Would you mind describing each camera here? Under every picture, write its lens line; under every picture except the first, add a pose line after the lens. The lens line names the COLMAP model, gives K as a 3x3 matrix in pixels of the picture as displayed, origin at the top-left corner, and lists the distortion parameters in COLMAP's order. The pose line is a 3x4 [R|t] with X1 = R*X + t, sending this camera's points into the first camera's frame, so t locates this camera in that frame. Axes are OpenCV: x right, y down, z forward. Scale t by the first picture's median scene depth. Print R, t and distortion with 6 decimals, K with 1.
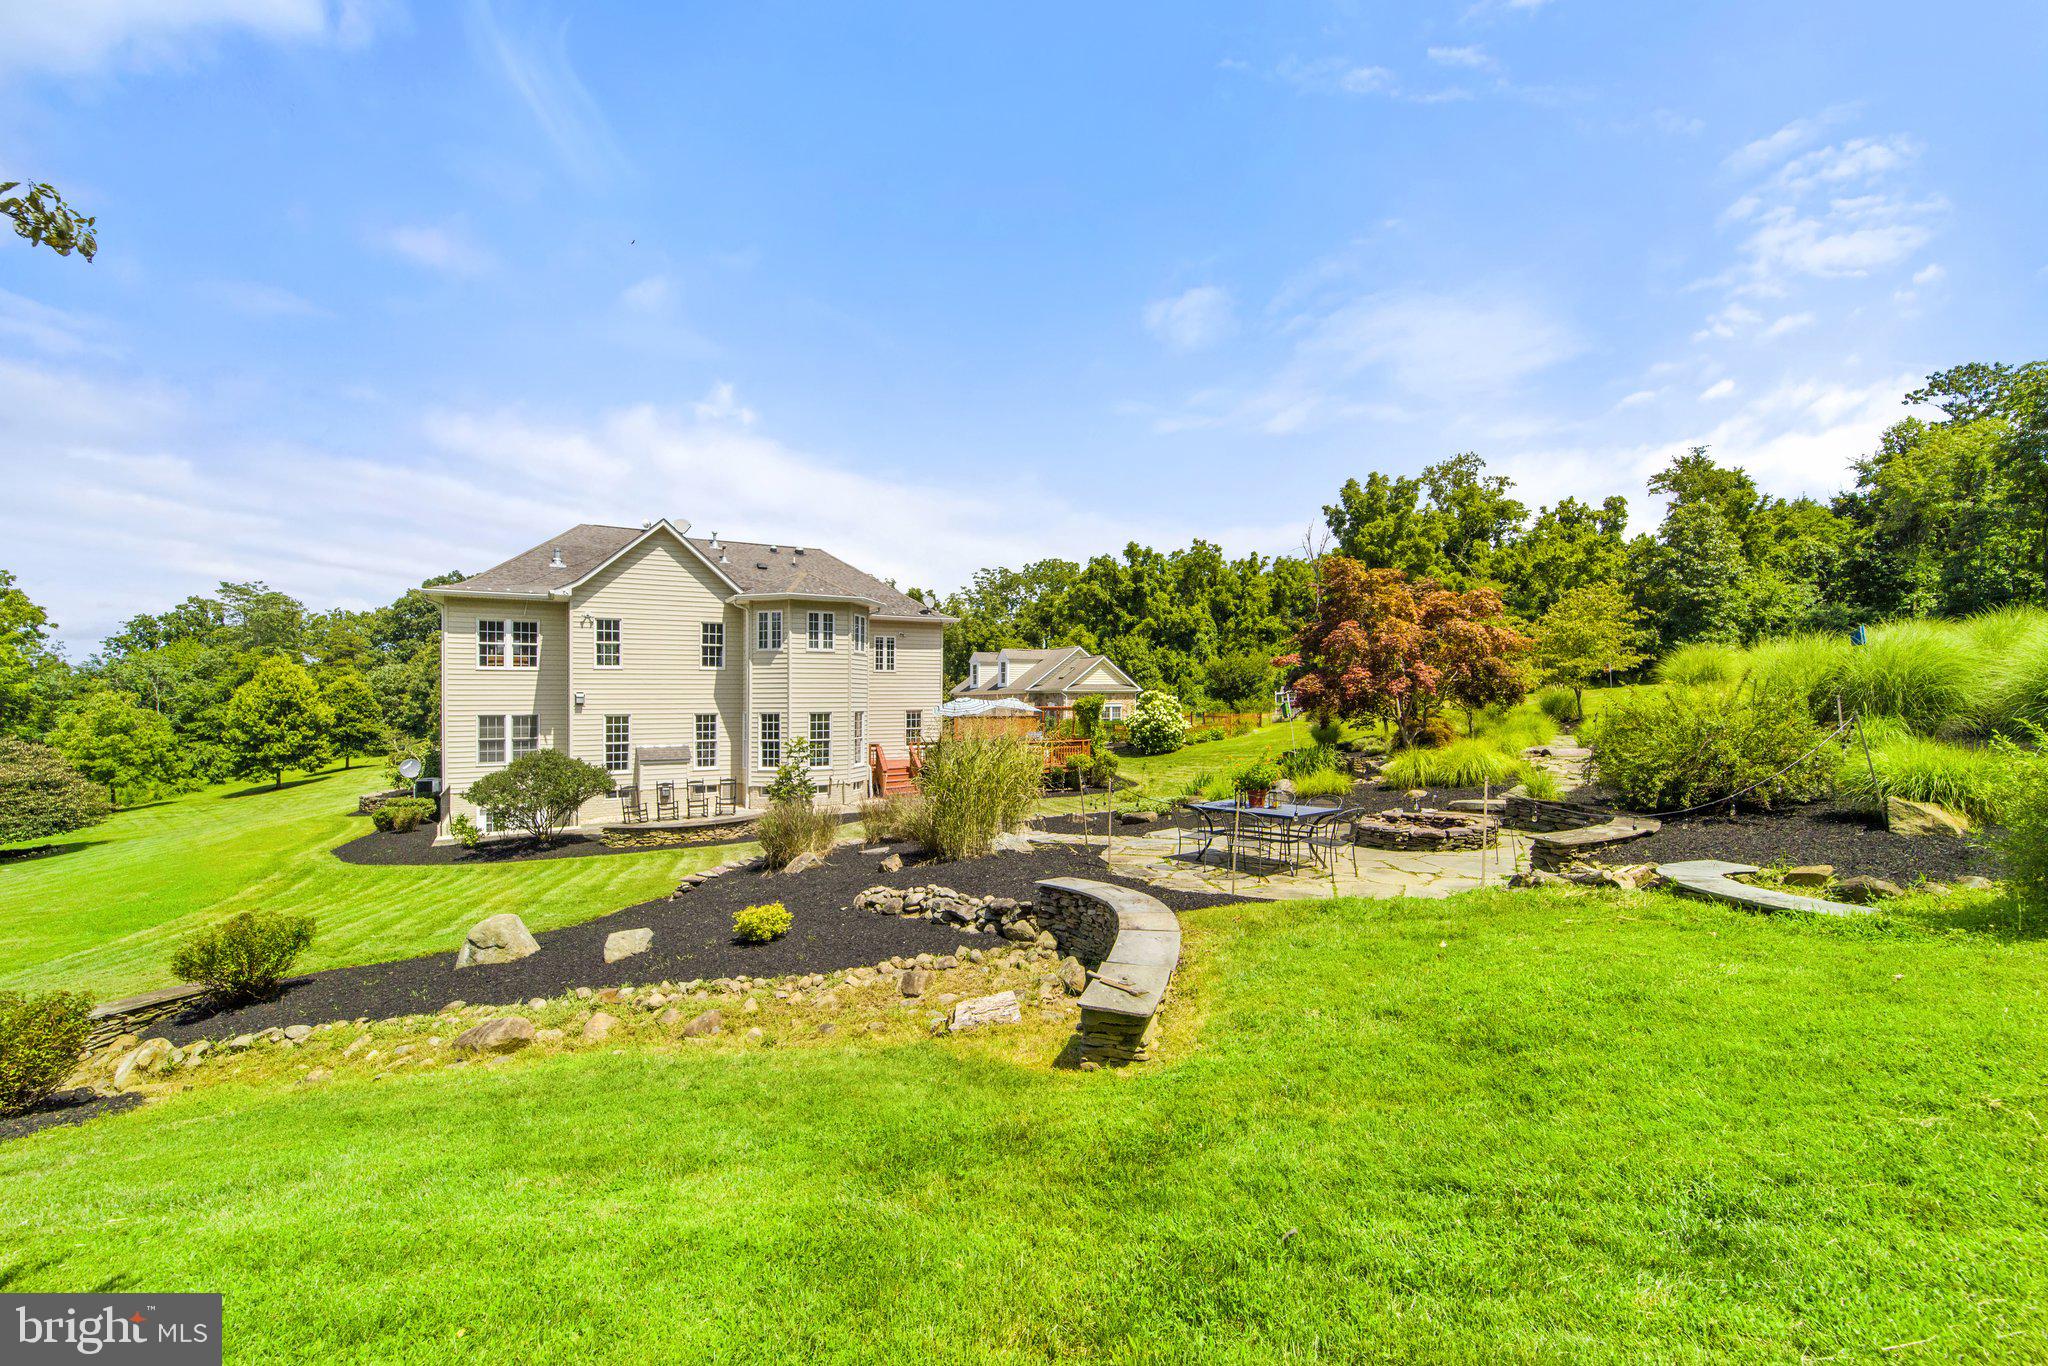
lens RADIAL K [[942.4, 0, 1024.0], [0, 942.4, 683.0], [0, 0, 1]] dist [-0.000422, -0.000211]
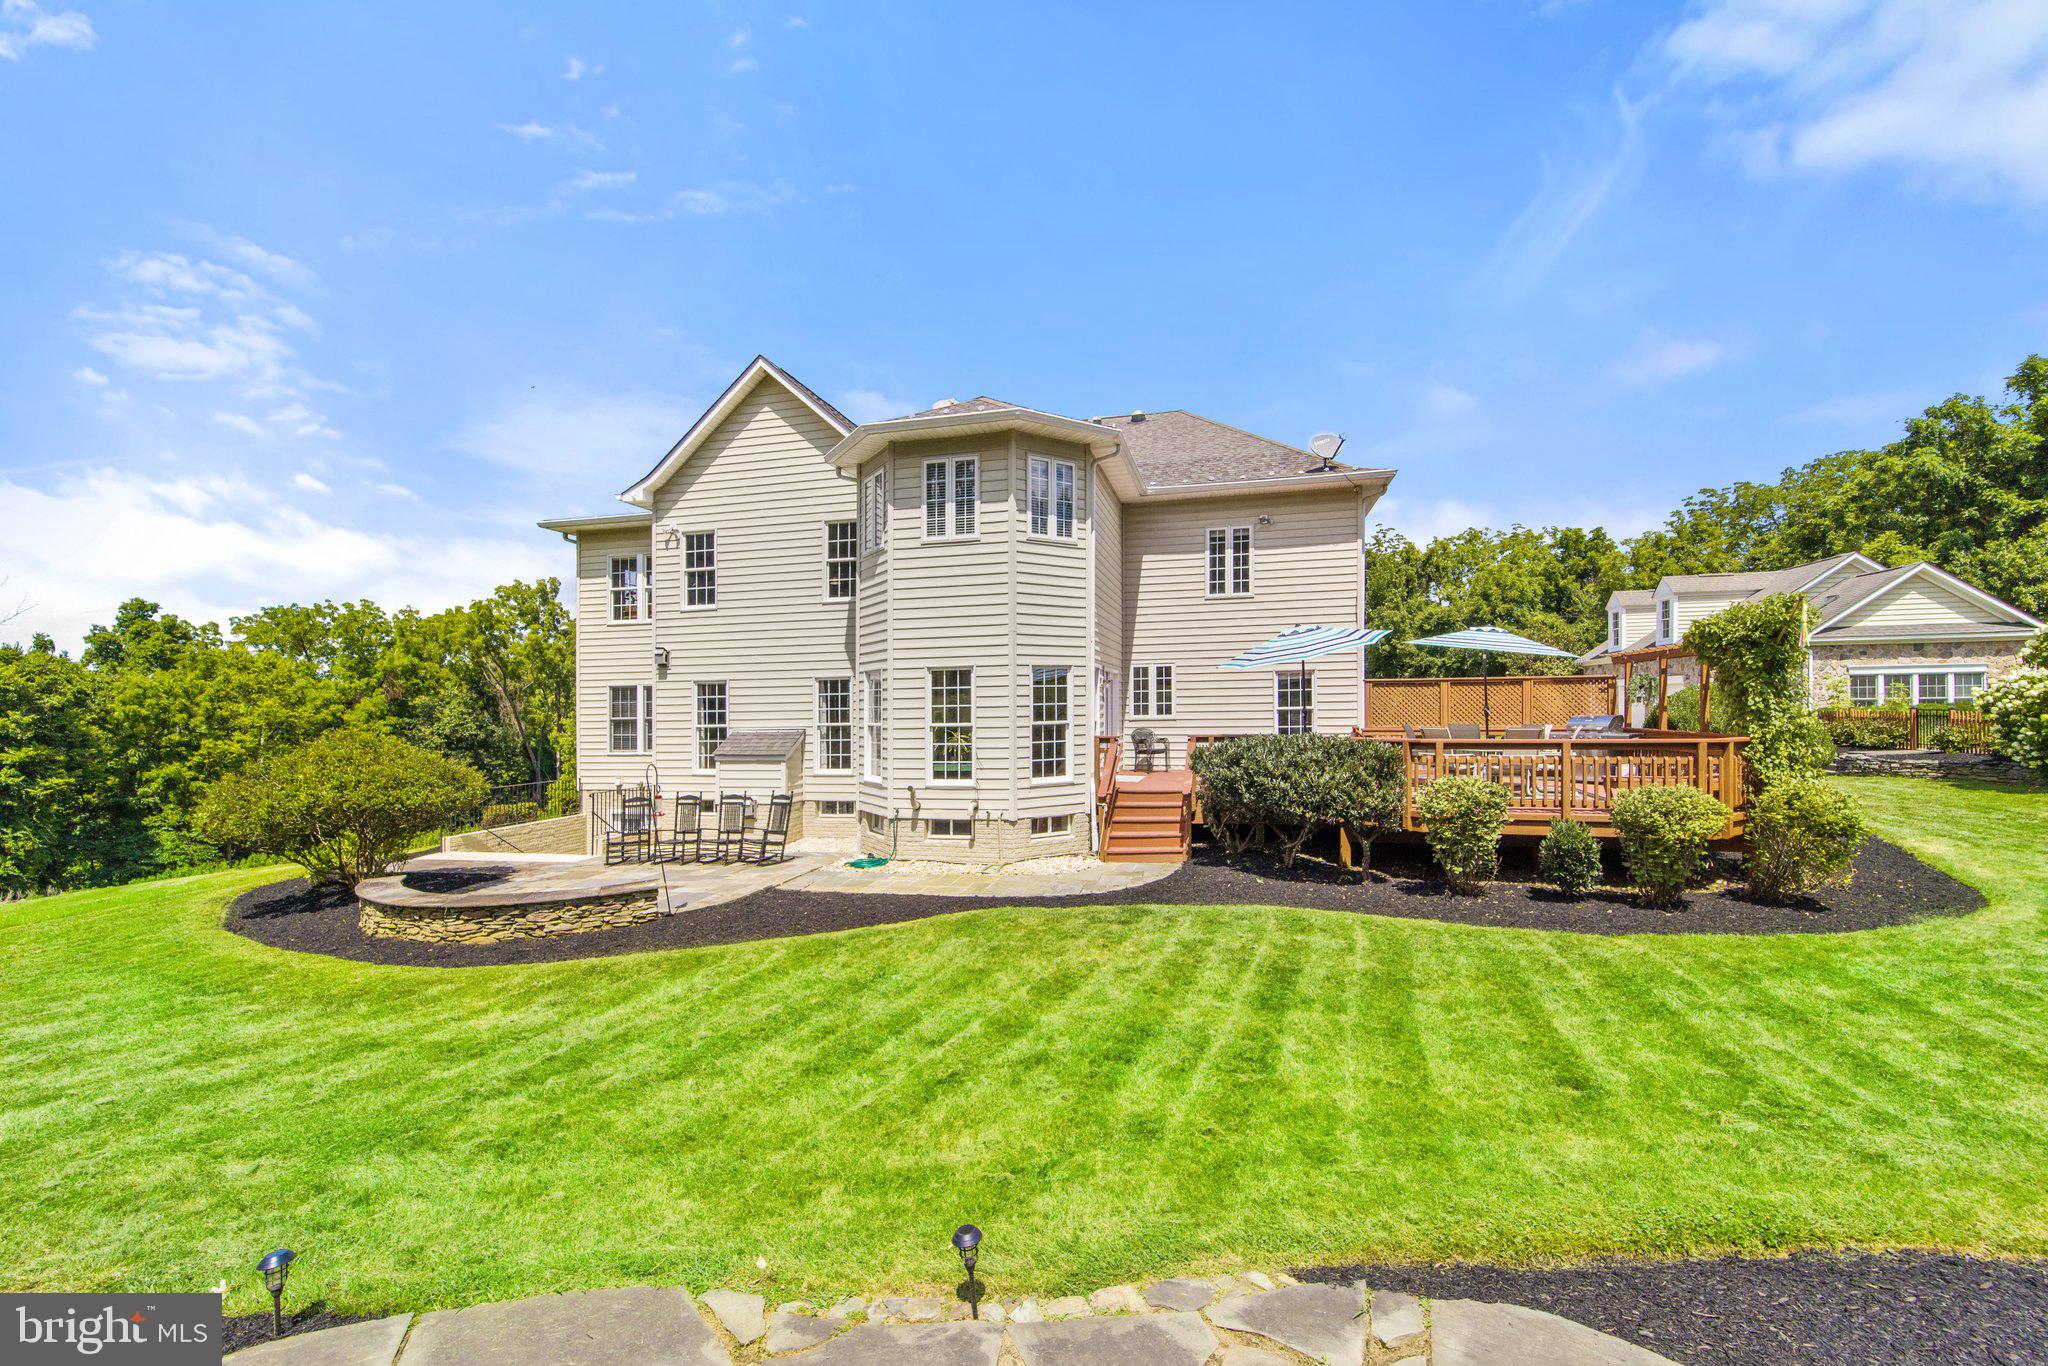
lens RADIAL K [[883.7, 0, 963.3], [0, 883.7, 687.0], [0, 0, 1]] dist [-0.000713, 0.000038]
pose [[0.708372, -0.018762, -0.705590, 0.102692], [0.023654, 0.999716, -0.002835, 0.041215], [0.705443, -0.014682, 0.708614, 0.668452]]
